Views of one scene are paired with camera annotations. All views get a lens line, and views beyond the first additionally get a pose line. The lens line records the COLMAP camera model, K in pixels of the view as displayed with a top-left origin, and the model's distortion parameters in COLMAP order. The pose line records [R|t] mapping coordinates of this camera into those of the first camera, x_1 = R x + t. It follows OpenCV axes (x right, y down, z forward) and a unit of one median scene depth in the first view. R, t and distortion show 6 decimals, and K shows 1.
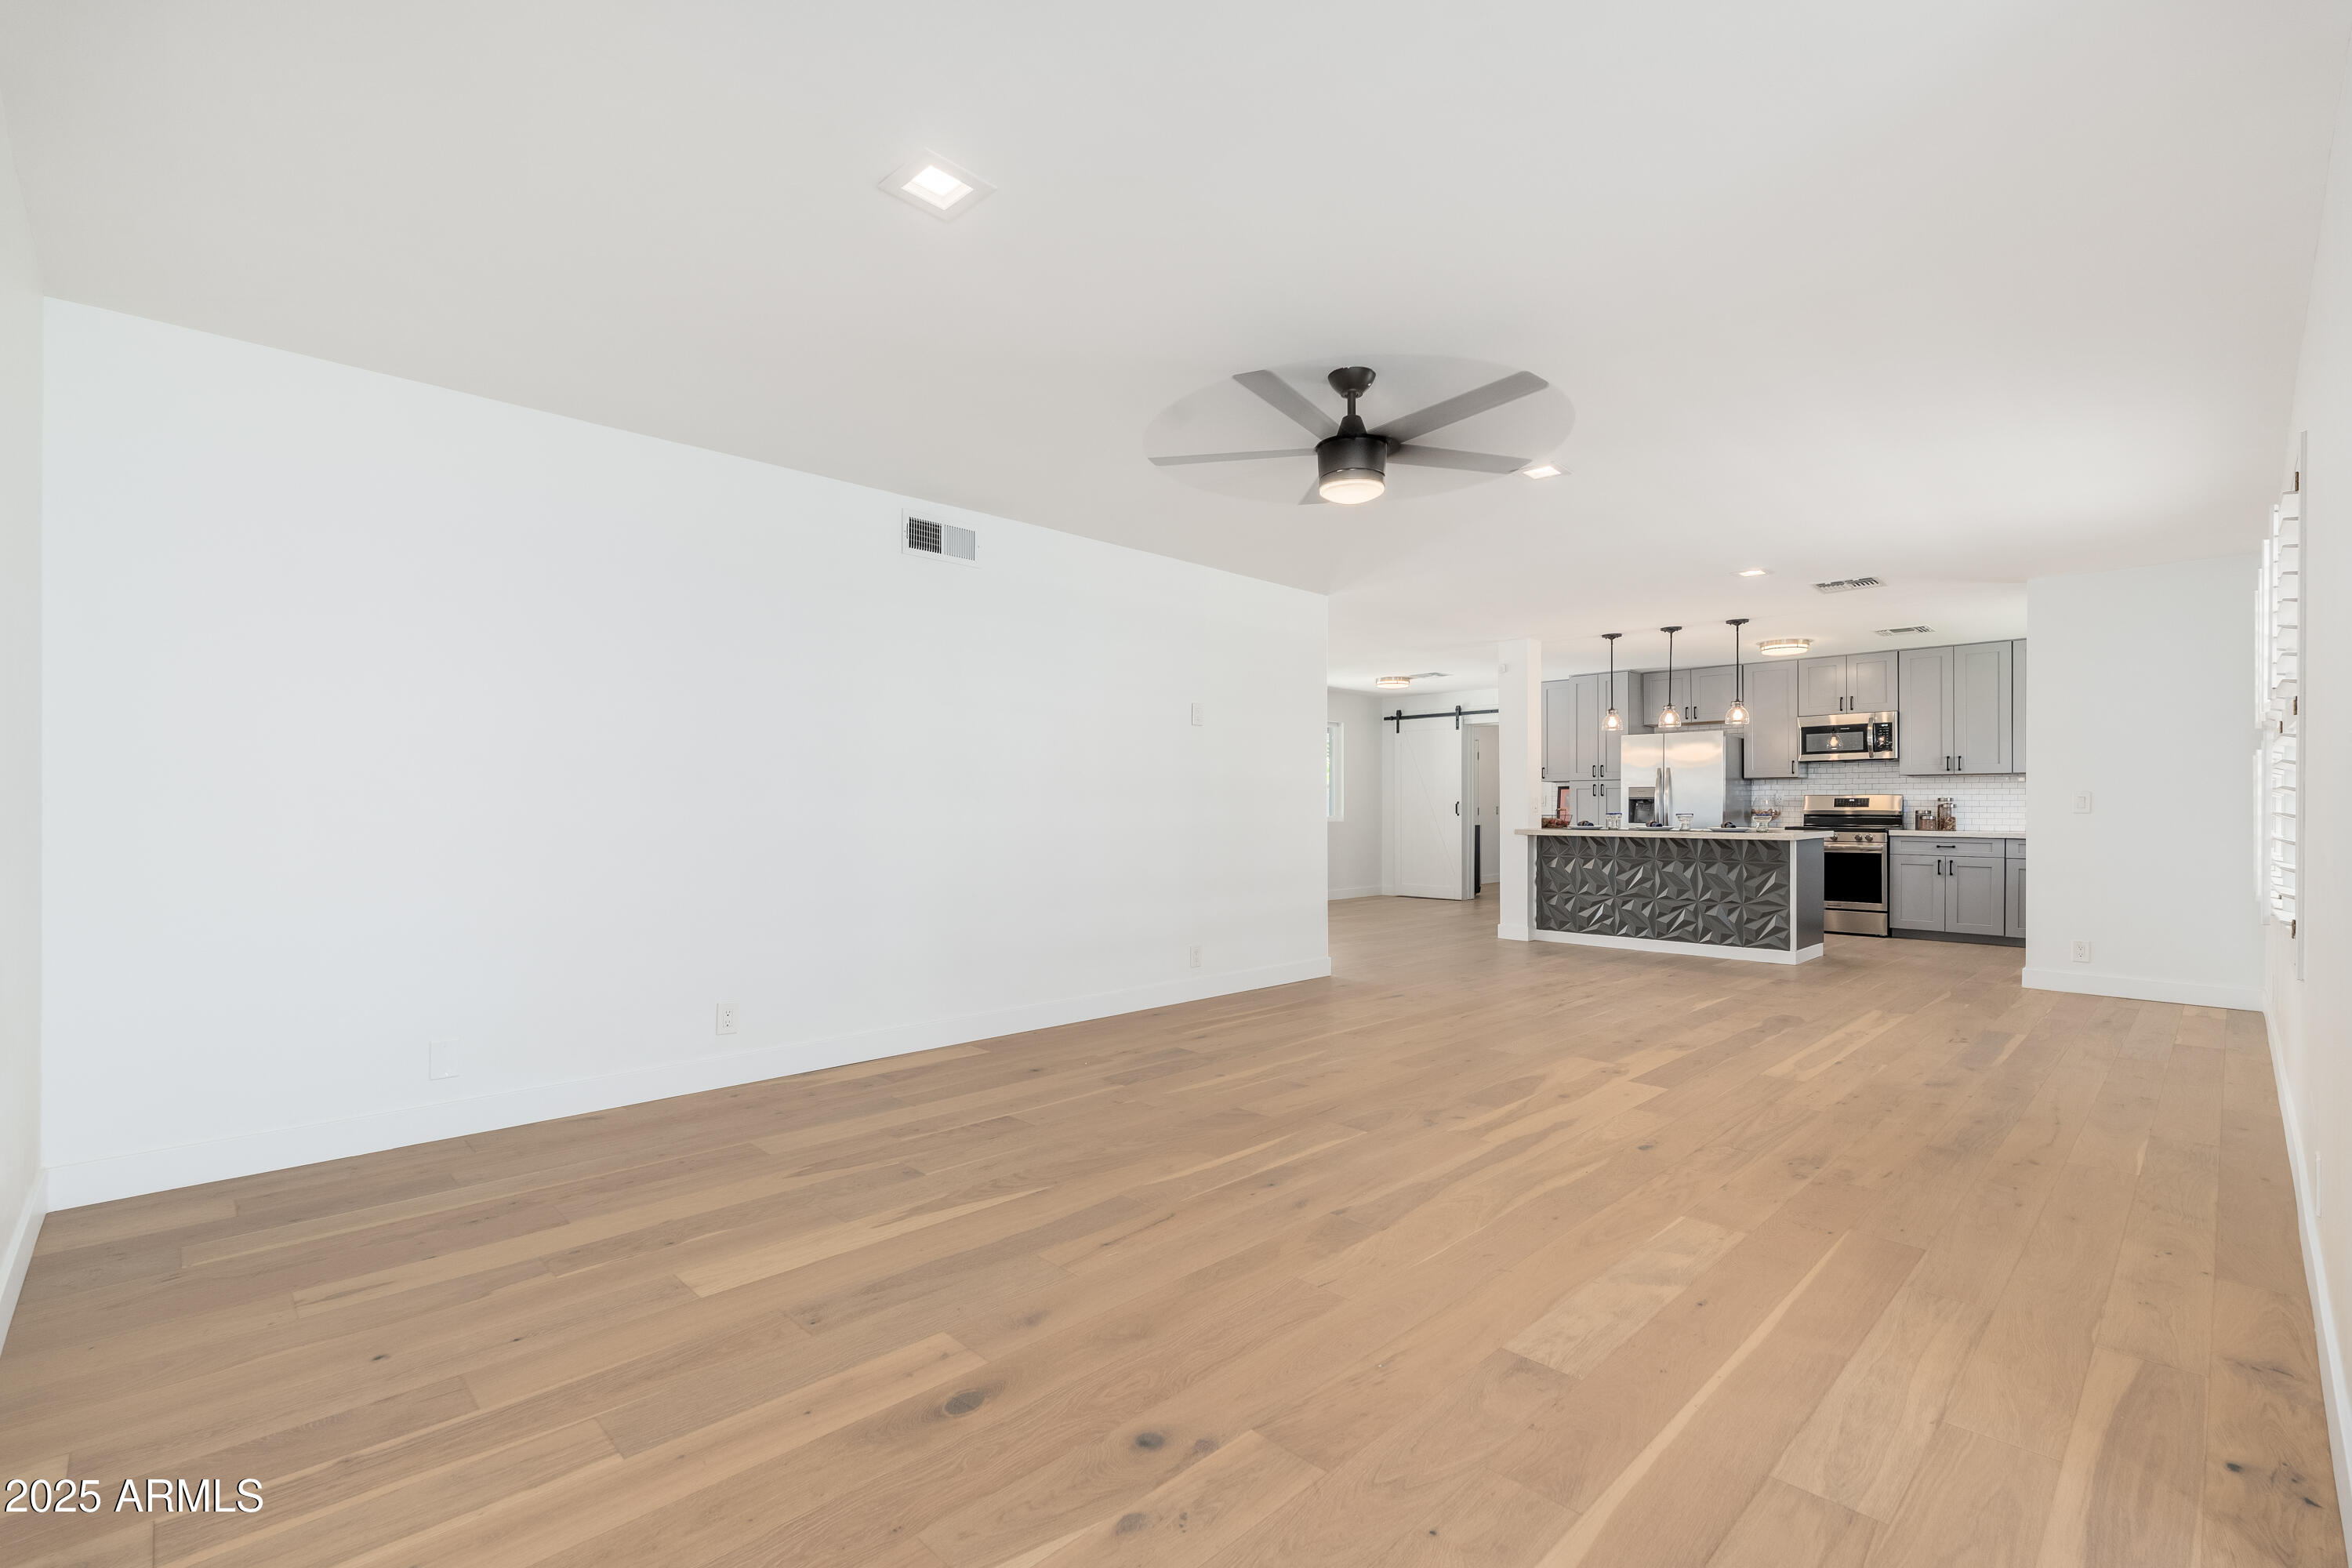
lens RADIAL K [[1041.9, 0, 1177.2], [0, 1041.9, 809.4], [0, 0, 1]] dist [-0.003598, -0.000373]
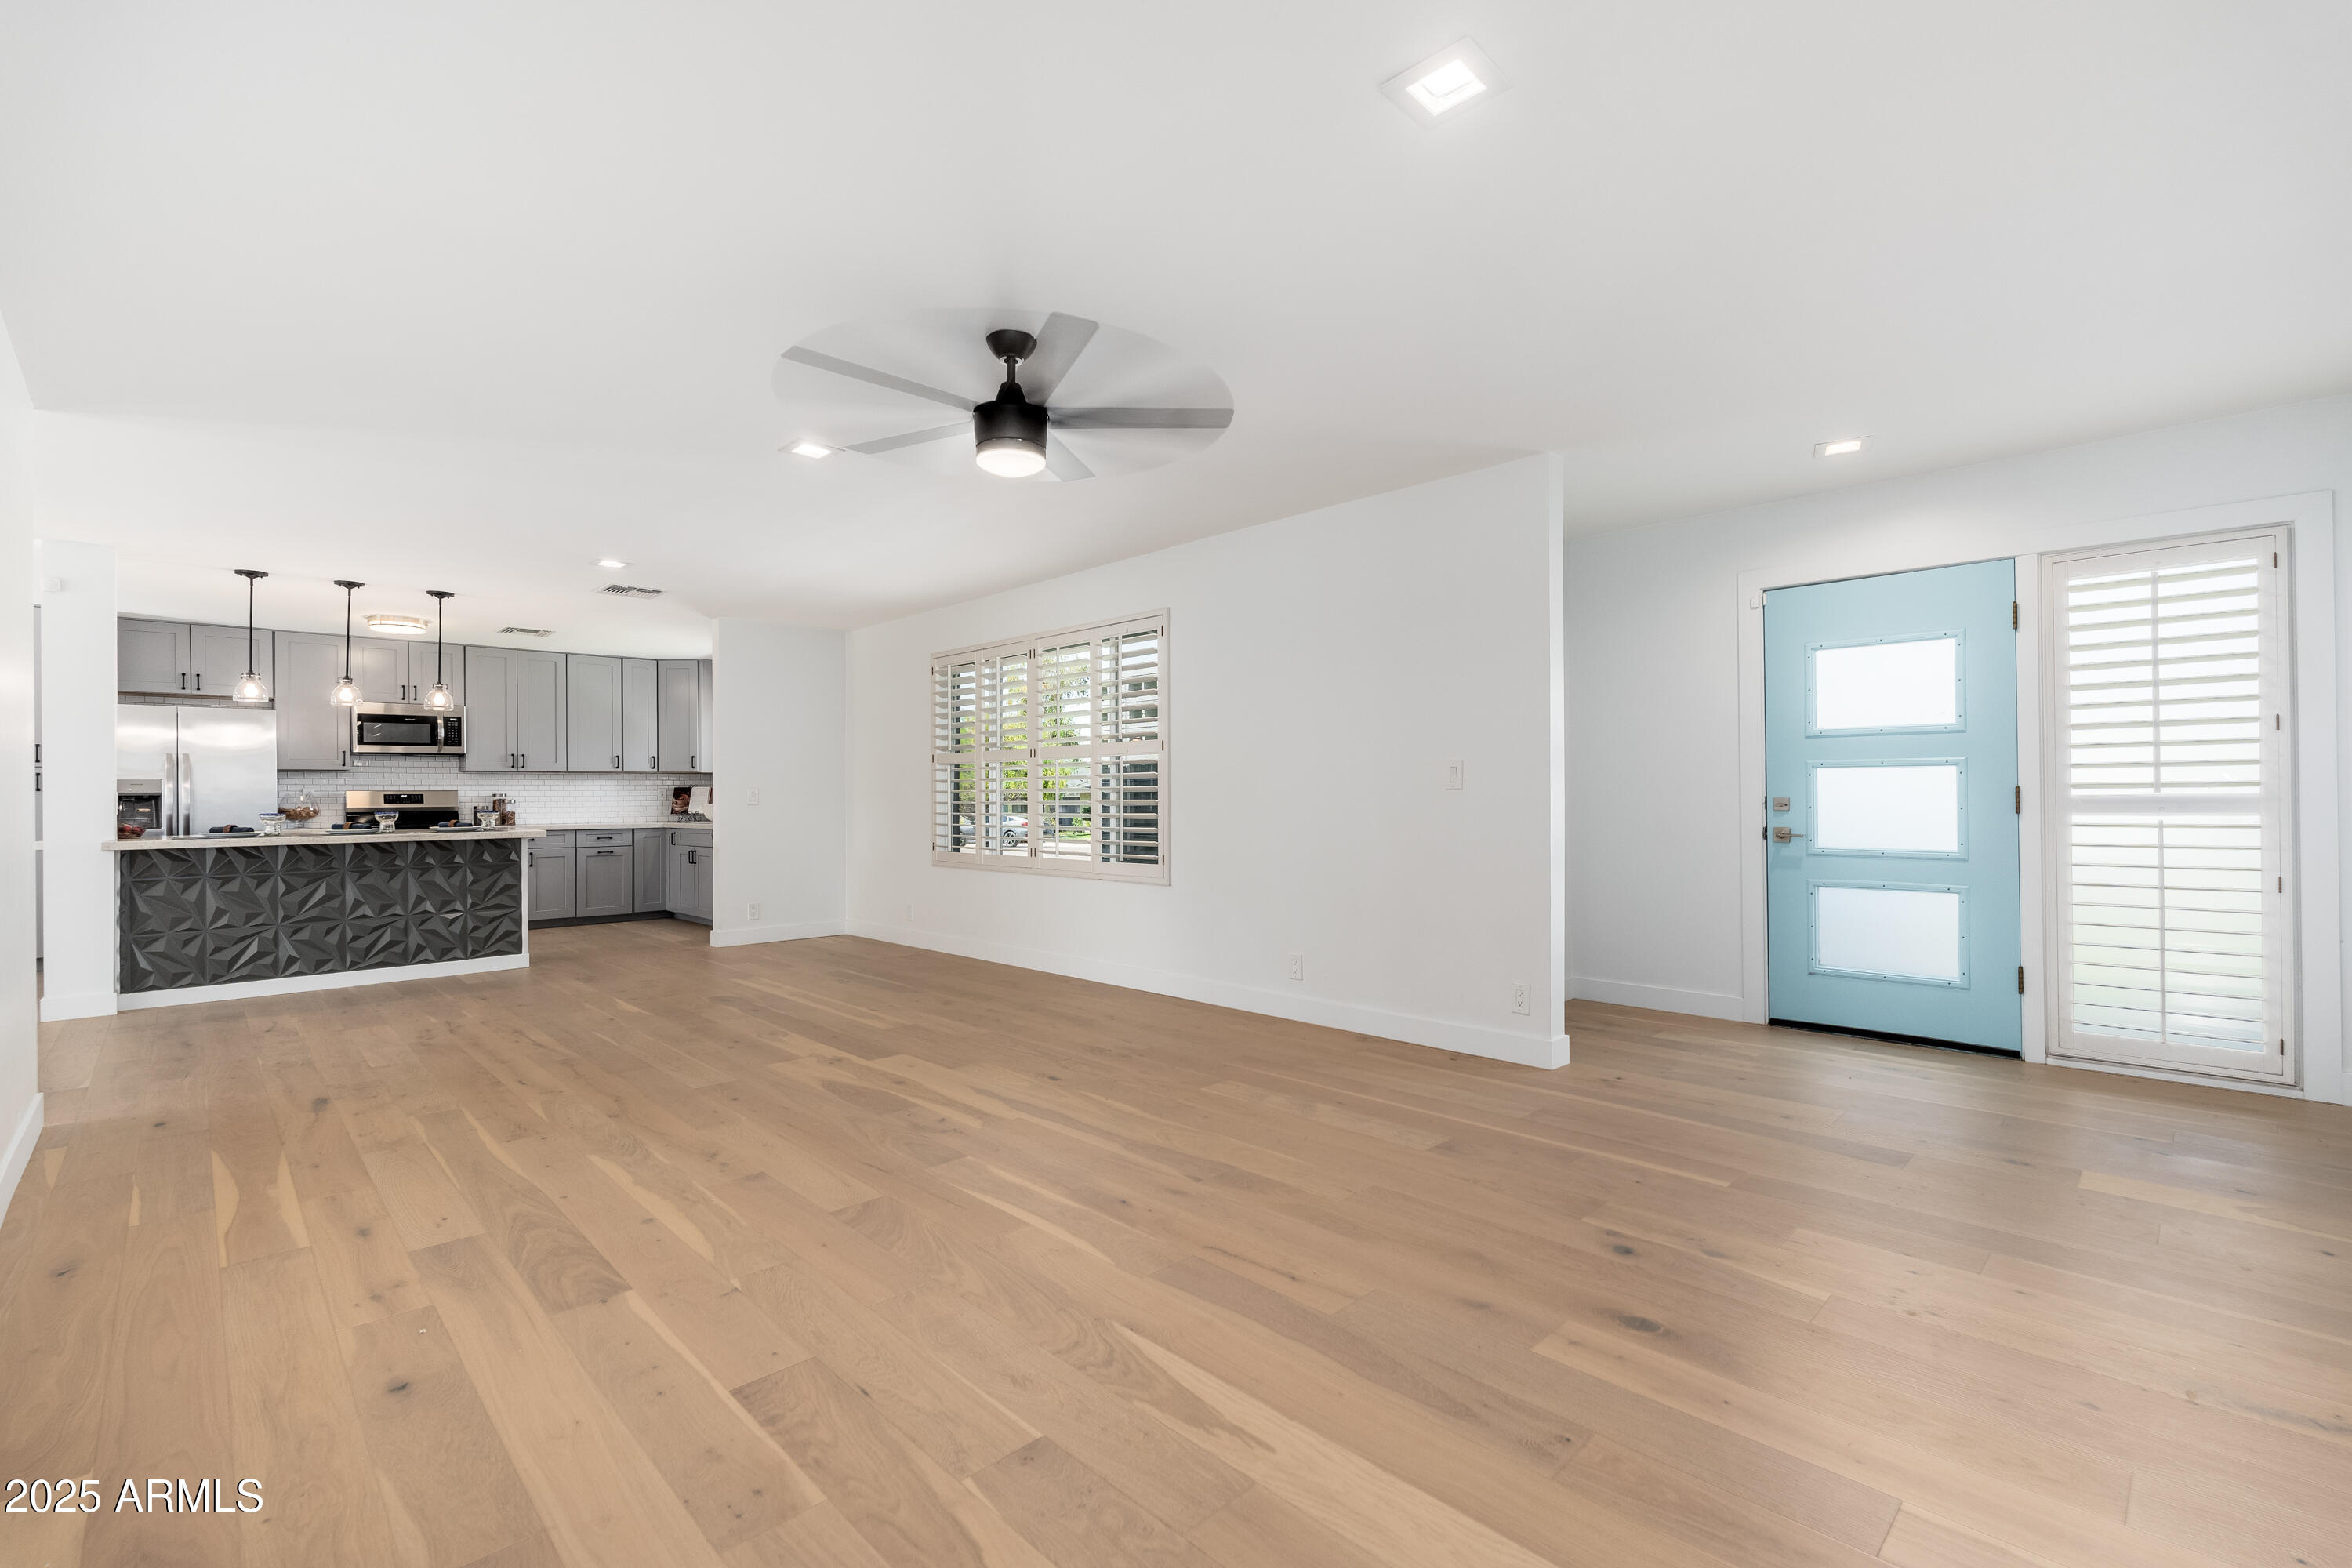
lens RADIAL K [[1034.6, 0, 1176.0], [0, 1034.6, 784.0], [0, 0, 1]] dist [-0.008128, 0.000217]
pose [[0.001685, 0.010403, 0.999944, -0.555961], [0.013228, 0.999858, -0.010424, -0.002383], [-0.999911, 0.013245, 0.001547, 0.627075]]
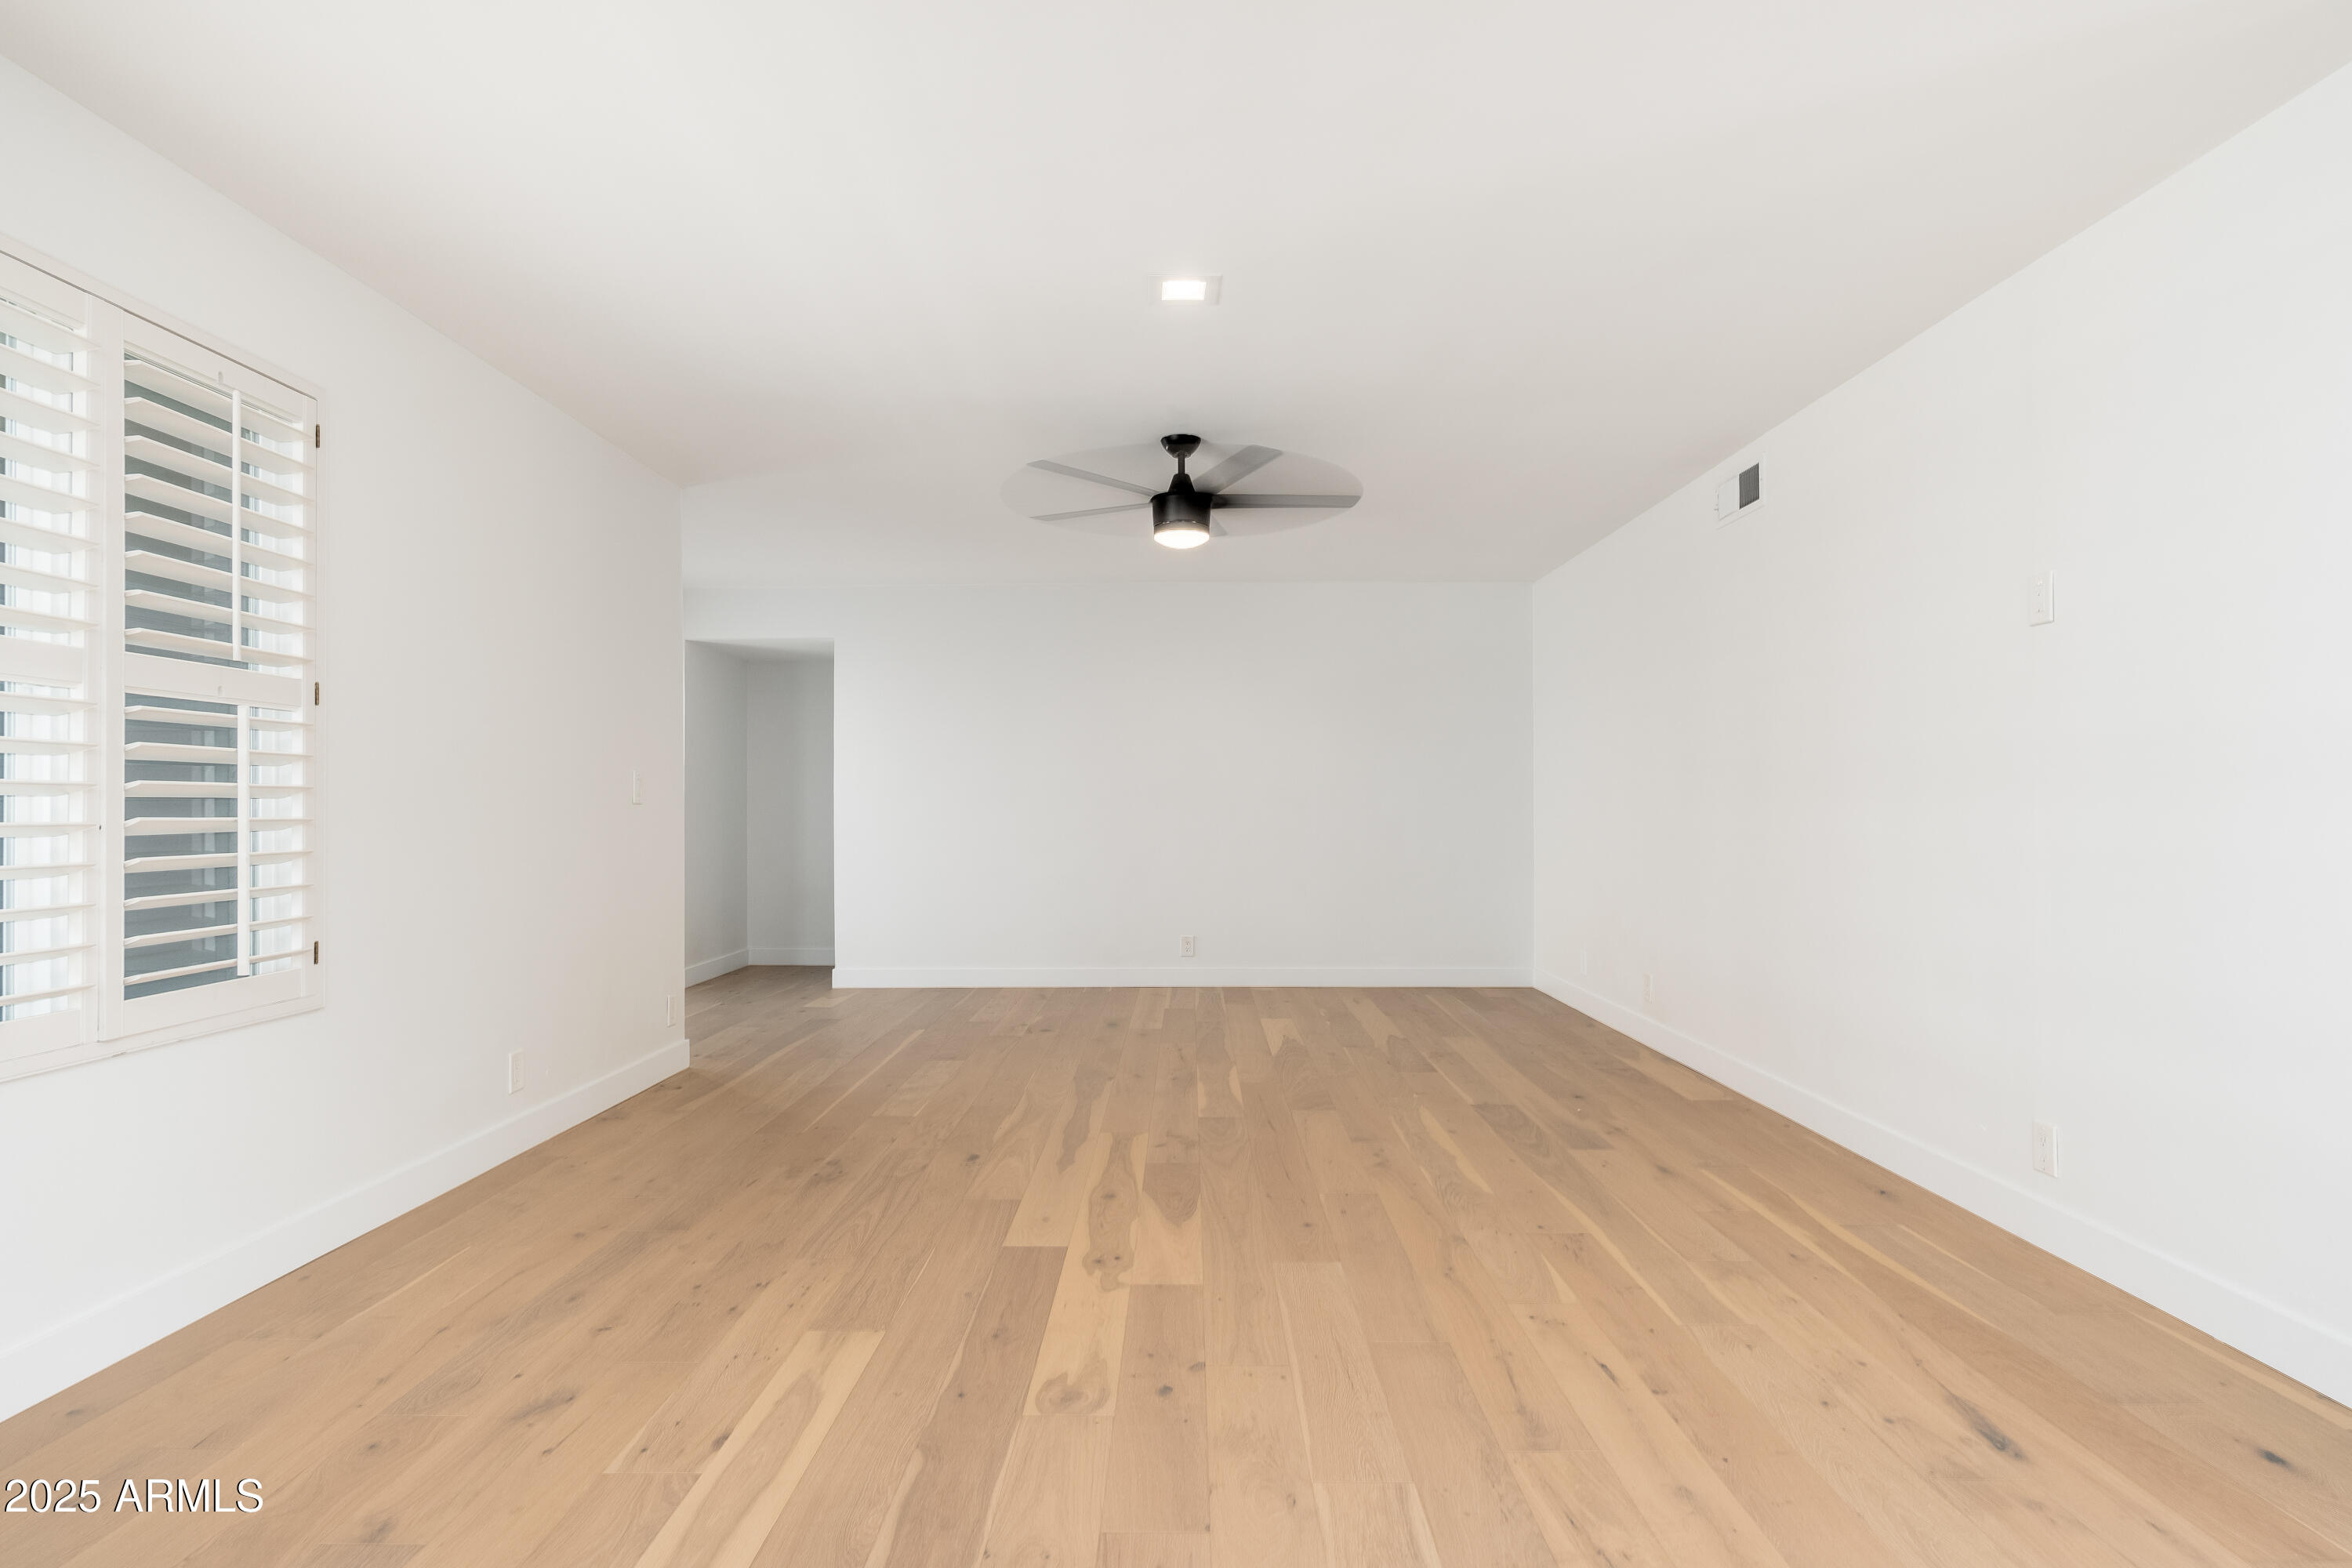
lens RADIAL K [[1205.5, 0, 1172.5], [0, 1205.5, 809.3], [0, 0, 1]] dist [-0.021226, 0.000046]
pose [[-0.706663, 0.000720, -0.707550, 0.822914], [-0.000293, 0.999999, 0.001310, -0.003723], [0.707550, 0.001133, -0.706663, 1.422293]]
